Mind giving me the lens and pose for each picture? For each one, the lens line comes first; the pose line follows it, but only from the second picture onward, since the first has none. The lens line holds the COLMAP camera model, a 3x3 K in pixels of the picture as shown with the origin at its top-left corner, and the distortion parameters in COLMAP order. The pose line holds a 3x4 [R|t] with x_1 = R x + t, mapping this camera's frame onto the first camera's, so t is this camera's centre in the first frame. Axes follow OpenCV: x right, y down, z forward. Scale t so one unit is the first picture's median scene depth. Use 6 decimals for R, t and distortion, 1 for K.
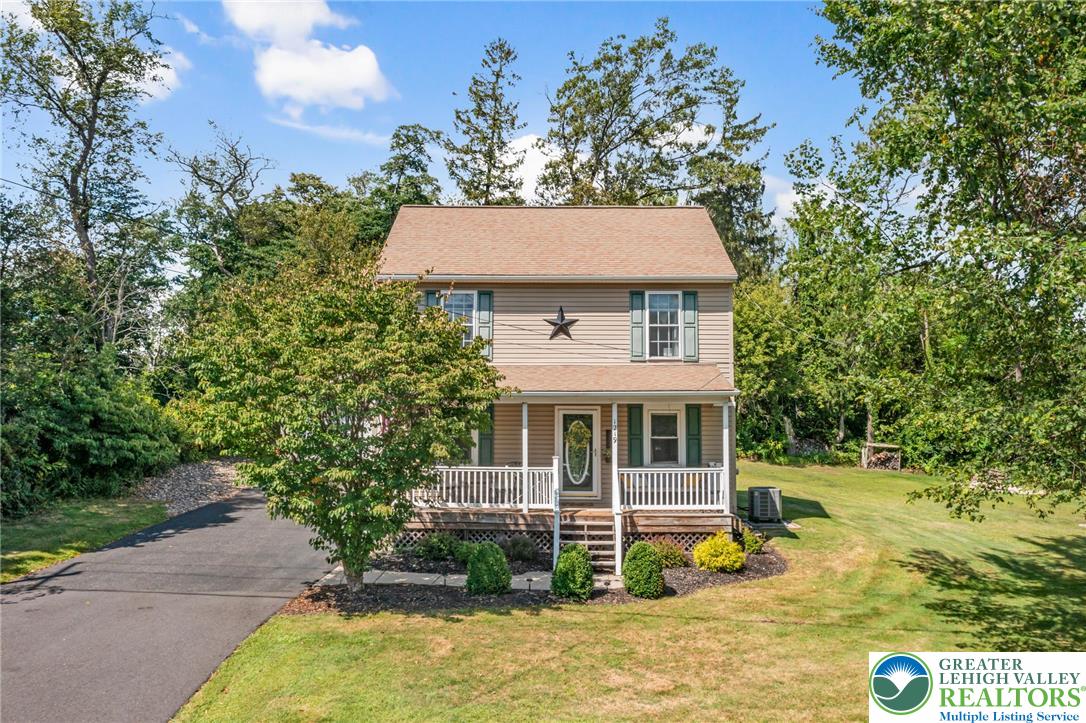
lens RADIAL K [[807.4, 0, 541.2], [0, 807.4, 340.2], [0, 0, 1]] dist [-0.005765, -0.003417]
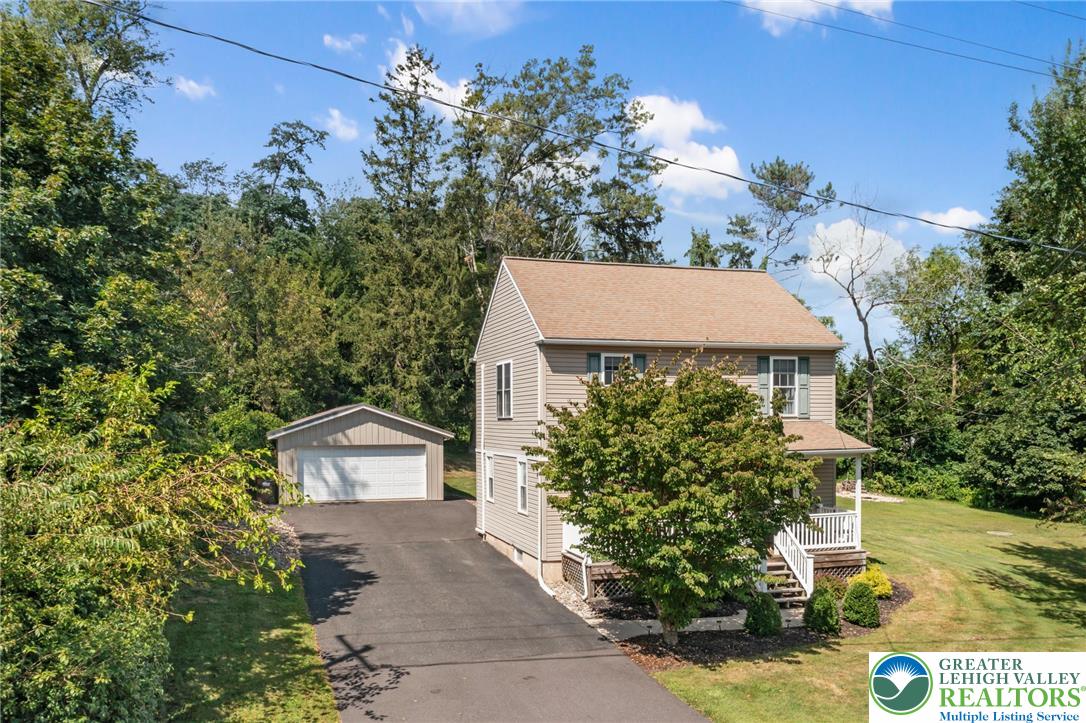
lens RADIAL K [[876.1, 0, 543.0], [0, 876.1, 361.5], [0, 0, 1]] dist [0.010798, 0.004500]
pose [[0.951336, 0.011711, 0.307934, -0.233052], [-0.019956, 0.999521, 0.023641, -0.032054], [-0.307510, -0.028635, 0.951114, -0.033435]]
